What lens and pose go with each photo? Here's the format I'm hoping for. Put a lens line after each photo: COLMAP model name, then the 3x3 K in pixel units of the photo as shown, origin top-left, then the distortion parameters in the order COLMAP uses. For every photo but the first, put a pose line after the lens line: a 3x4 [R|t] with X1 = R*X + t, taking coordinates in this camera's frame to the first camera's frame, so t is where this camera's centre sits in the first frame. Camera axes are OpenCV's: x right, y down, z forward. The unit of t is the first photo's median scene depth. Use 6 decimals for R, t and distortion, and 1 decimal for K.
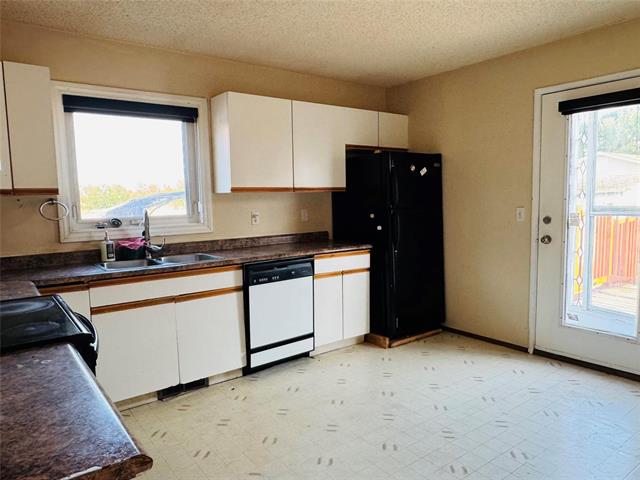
lens RADIAL K [[453.8, 0, 321.2], [0, 453.8, 243.8], [0, 0, 1]] dist [0.047161, 0.001868]
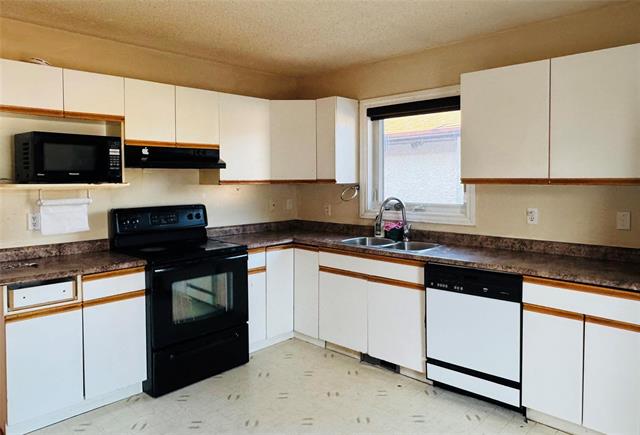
lens RADIAL K [[439.2, 0, 321.2], [0, 439.2, 212.2], [0, 0, 1]] dist [-0.001127, -0.001370]
pose [[0.180375, 0.089302, -0.979536, 0.630847], [-0.108144, 0.991633, 0.070490, -0.091662], [0.977635, 0.093217, 0.188524, 0.603866]]
